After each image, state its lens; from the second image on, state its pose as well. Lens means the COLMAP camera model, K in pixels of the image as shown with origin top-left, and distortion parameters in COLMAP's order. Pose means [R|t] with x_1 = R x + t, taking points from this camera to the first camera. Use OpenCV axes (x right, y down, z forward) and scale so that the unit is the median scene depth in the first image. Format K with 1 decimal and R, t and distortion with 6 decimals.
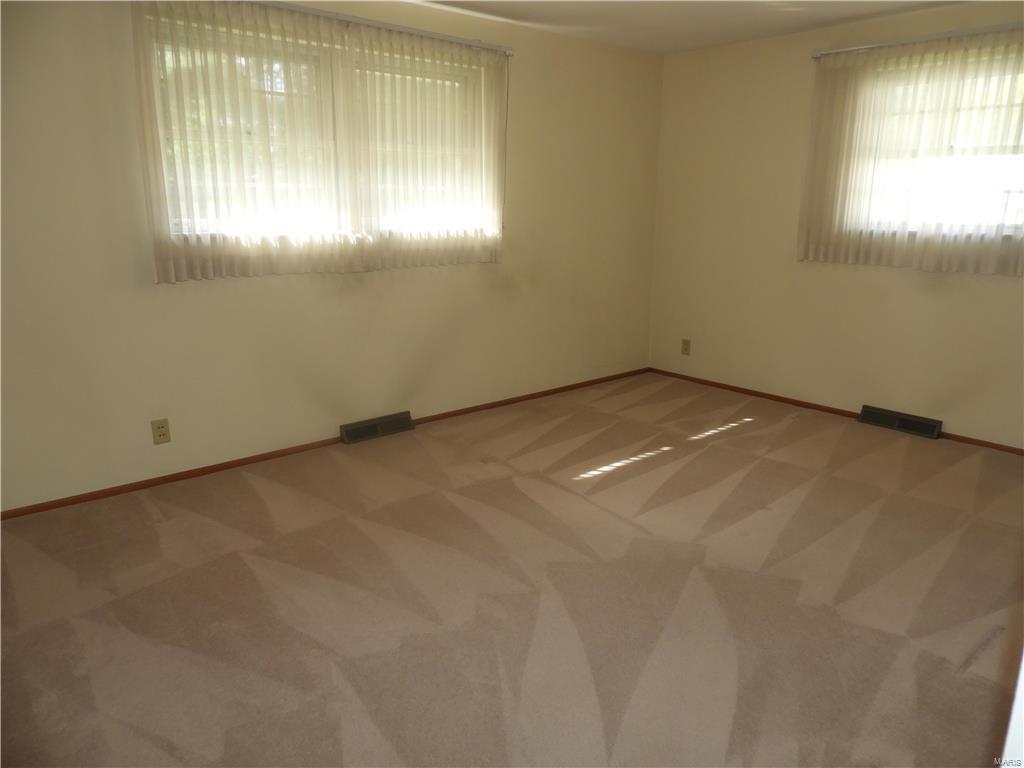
lens RADIAL K [[746.0, 0, 531.7], [0, 746.0, 382.6], [0, 0, 1]] dist [0.001996, -0.000299]
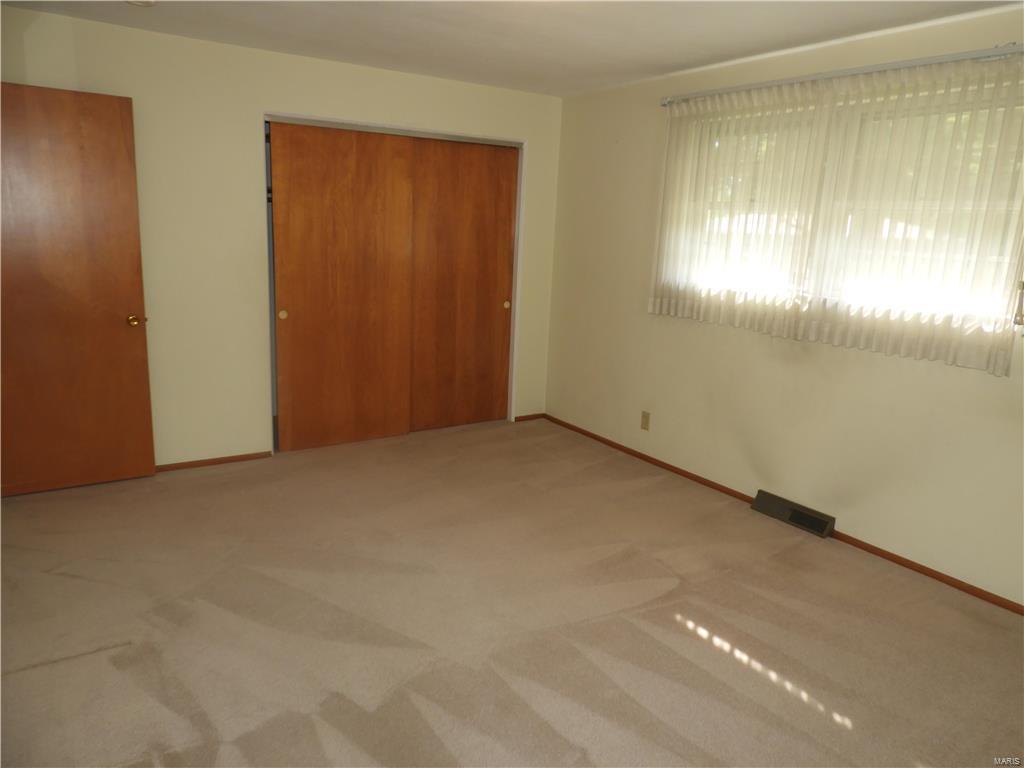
lens RADIAL K [[719.4, 0, 510.0], [0, 719.4, 380.6], [0, 0, 1]] dist [0.003831, -0.003483]
pose [[-0.153090, 0.192846, -0.969213, 0.690331], [-0.279443, 0.932297, 0.229639, -0.202385], [0.947879, 0.305995, -0.088836, 0.736180]]
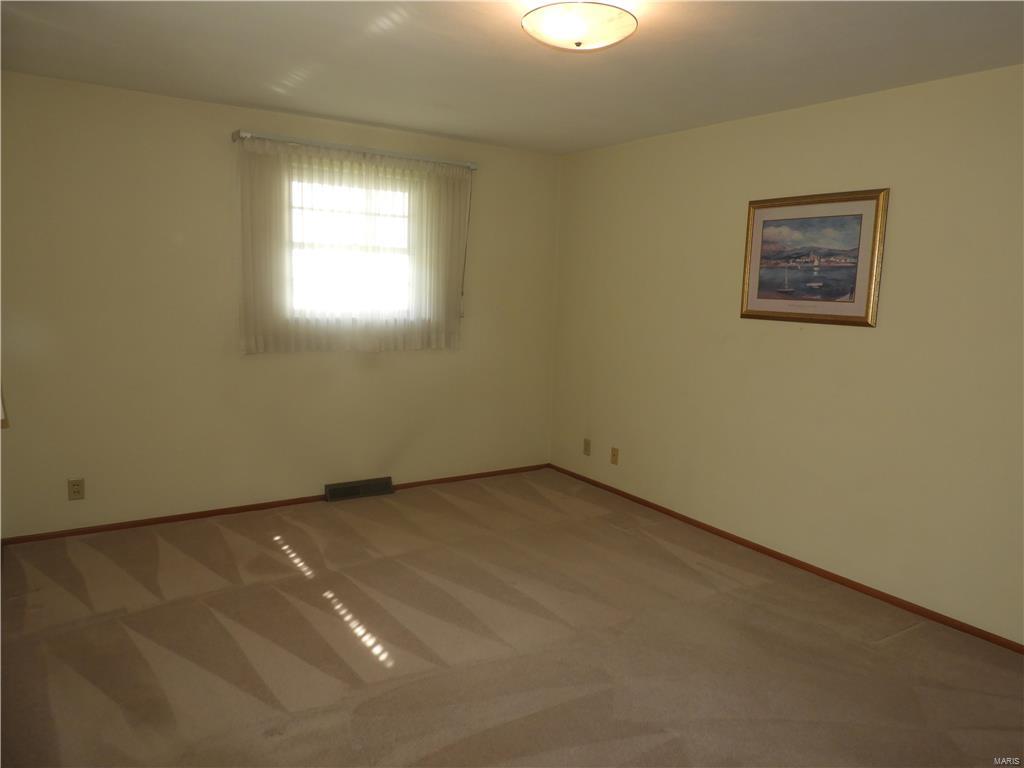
lens RADIAL K [[718.8, 0, 512.6], [0, 718.8, 390.1], [0, 0, 1]] dist [0.001308, -0.000651]
pose [[0.153577, -0.147933, 0.977000, -0.525334], [0.214424, 0.970160, 0.113192, -0.174467], [-0.964591, 0.192109, 0.180714, 0.622308]]
